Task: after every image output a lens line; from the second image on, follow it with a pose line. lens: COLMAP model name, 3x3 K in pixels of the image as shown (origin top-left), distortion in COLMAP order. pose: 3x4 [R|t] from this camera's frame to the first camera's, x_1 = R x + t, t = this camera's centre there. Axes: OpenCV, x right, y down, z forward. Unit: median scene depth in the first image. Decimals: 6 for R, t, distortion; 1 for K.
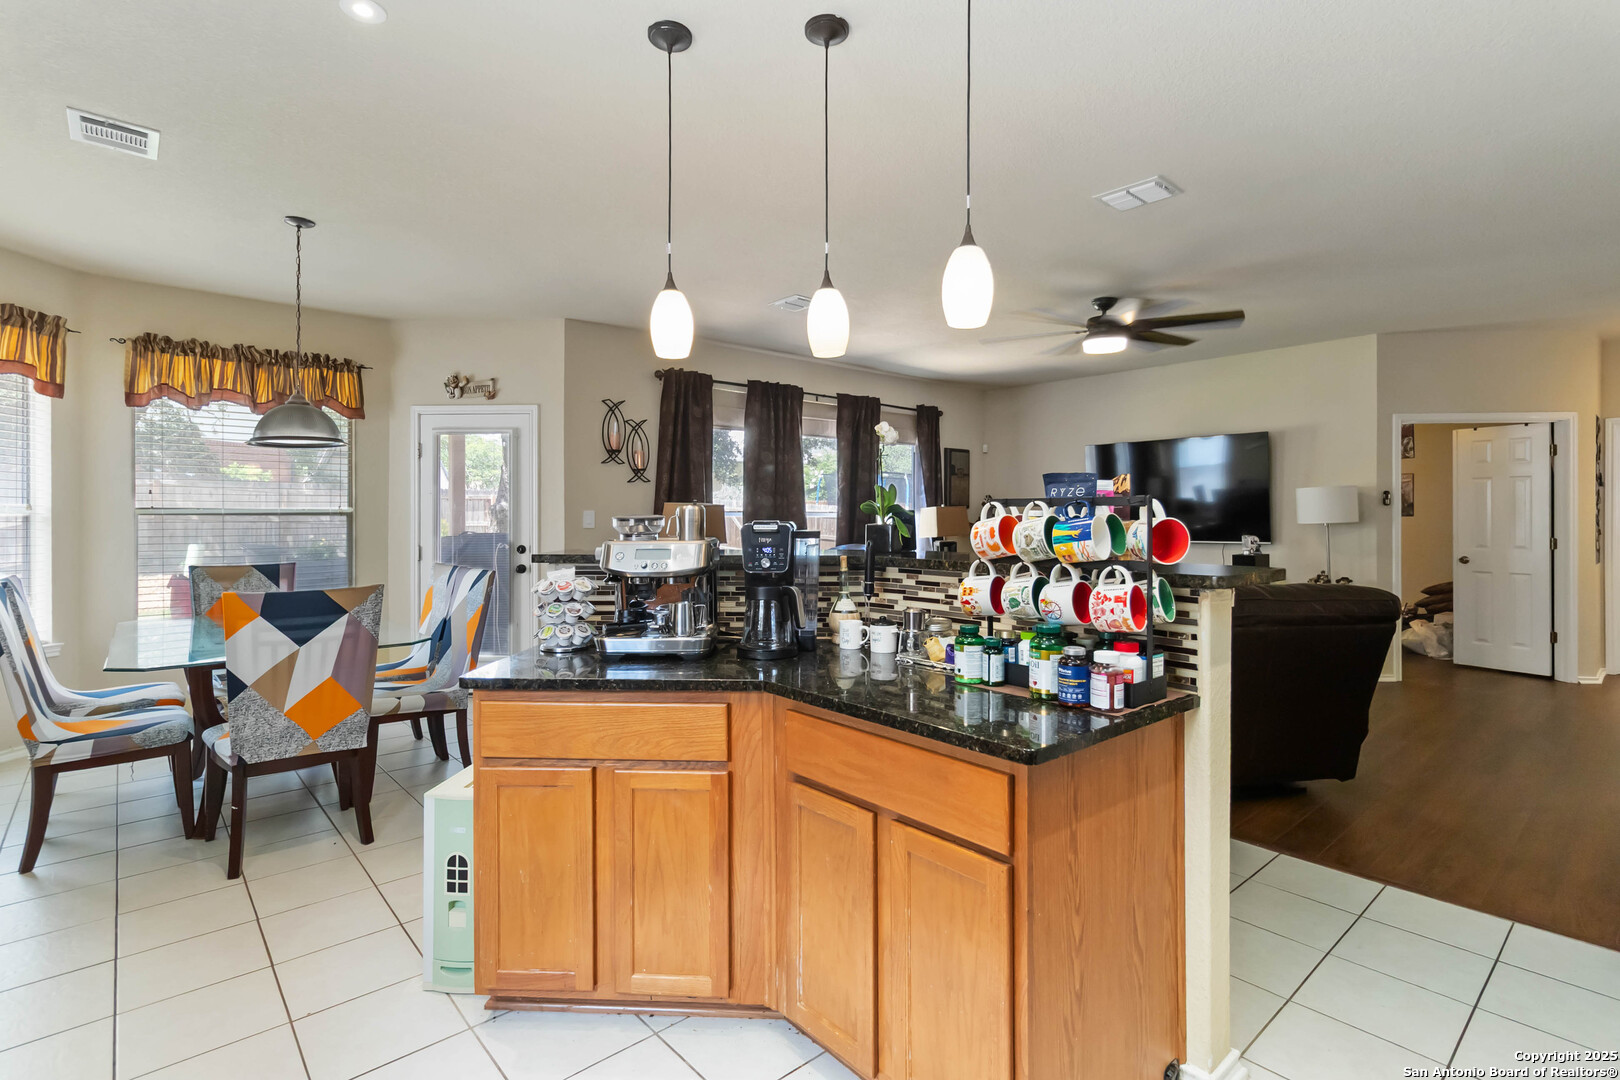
lens RADIAL K [[767.2, 0, 819.7], [0, 767.2, 517.1], [0, 0, 1]] dist [-0.001942, 0.001152]
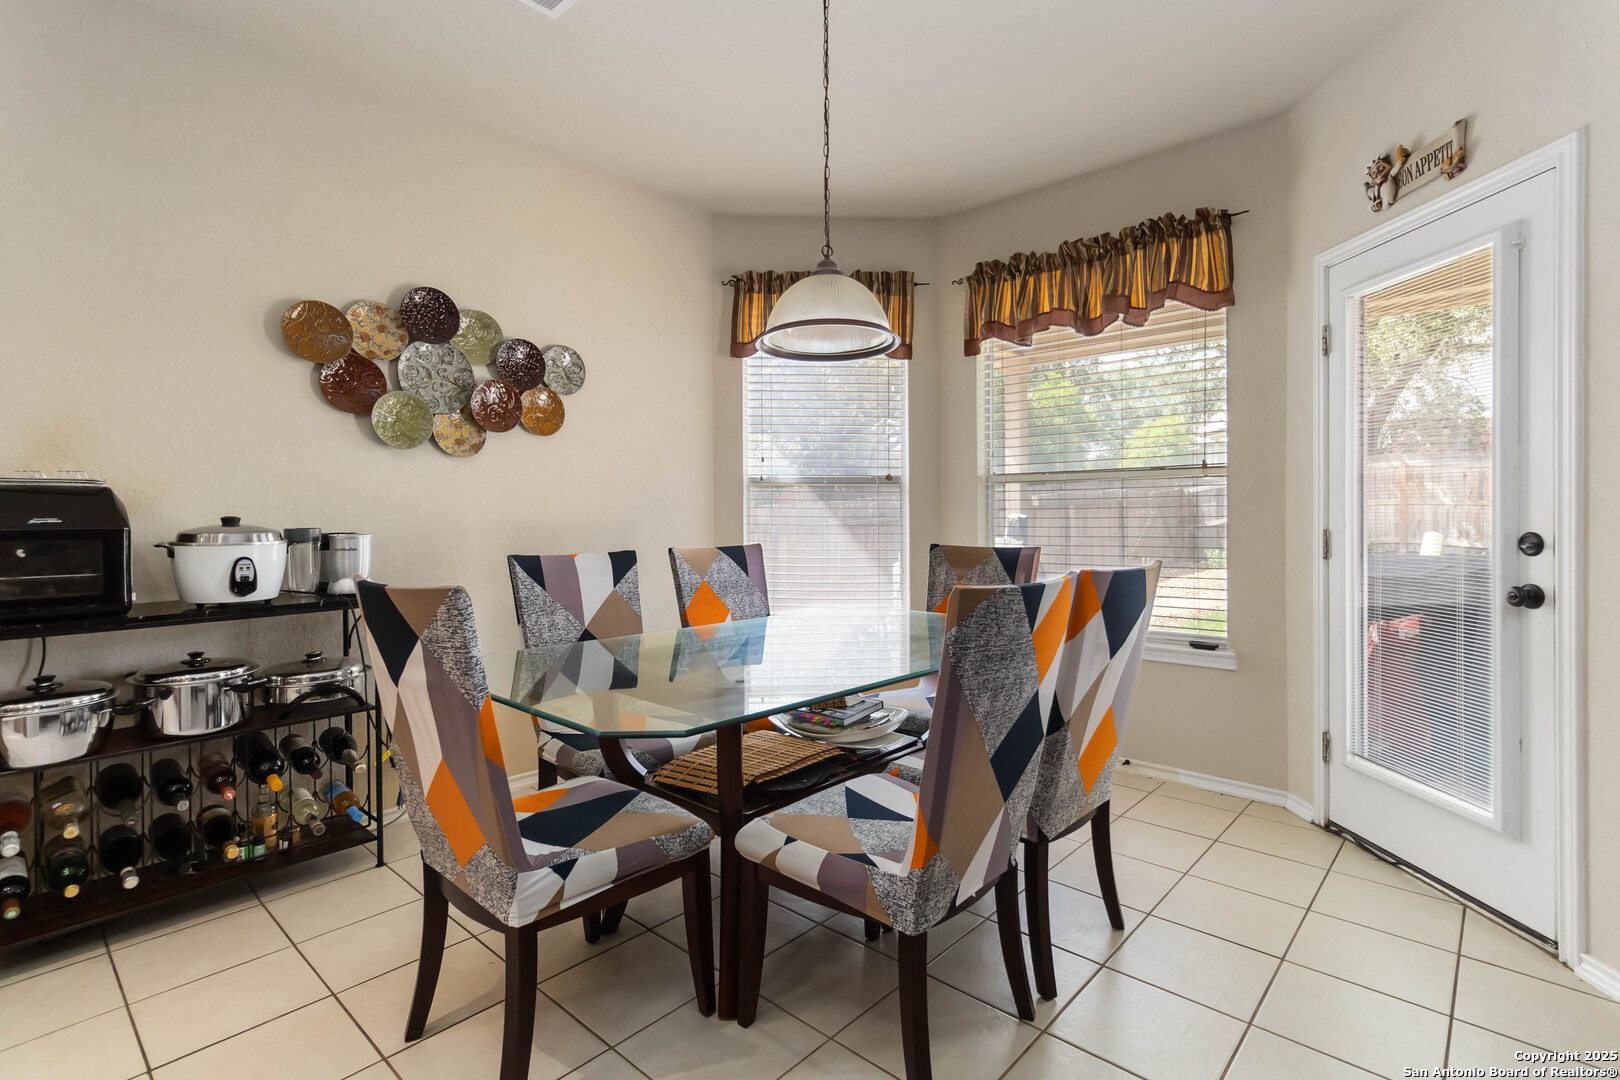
lens RADIAL K [[767.2, 0, 827.9], [0, 767.2, 520.0], [0, 0, 1]] dist [-0.001942, 0.001152]
pose [[0.111987, 0.004858, -0.993698, -0.076751], [0.006166, 0.999965, 0.005584, 0.034213], [0.993691, -0.006752, 0.111953, 0.804619]]
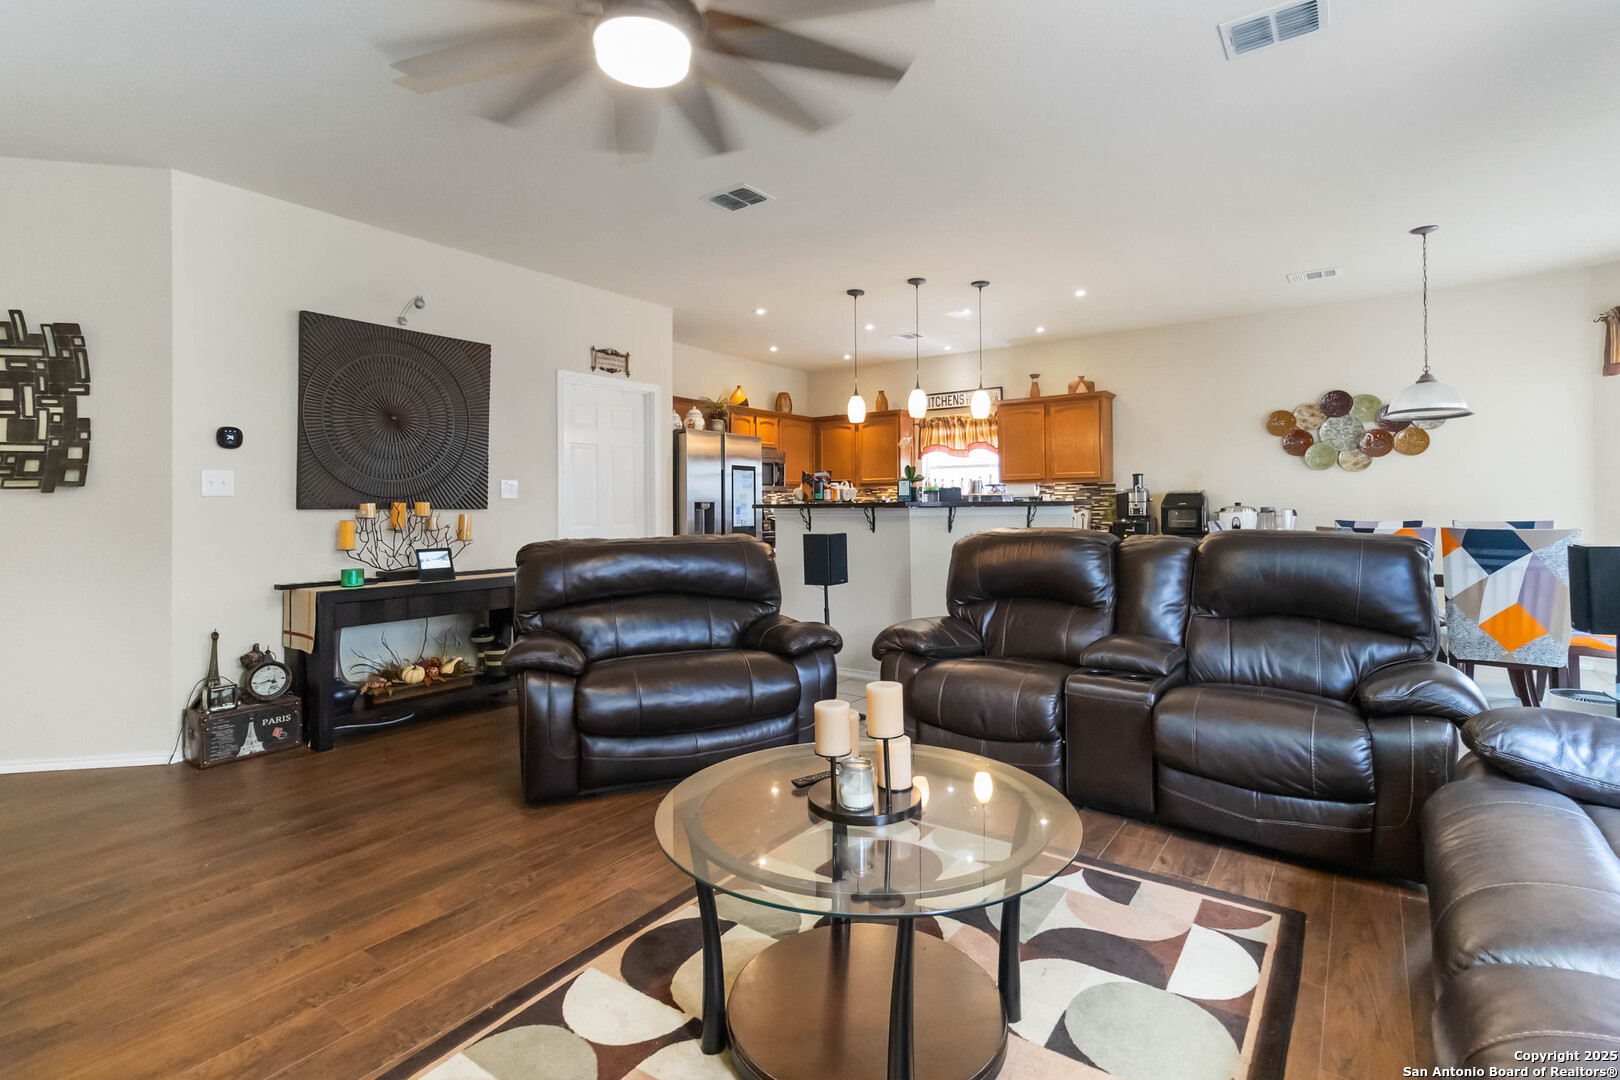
lens RADIAL K [[767.2, 0, 813.2], [0, 767.2, 494.8], [0, 0, 1]] dist [-0.001942, 0.001152]
pose [[-0.977055, 0.005106, -0.212928, 0.440843], [0.008620, 0.999841, -0.015579, 0.034148], [0.212814, -0.017057, -0.976944, 1.696422]]
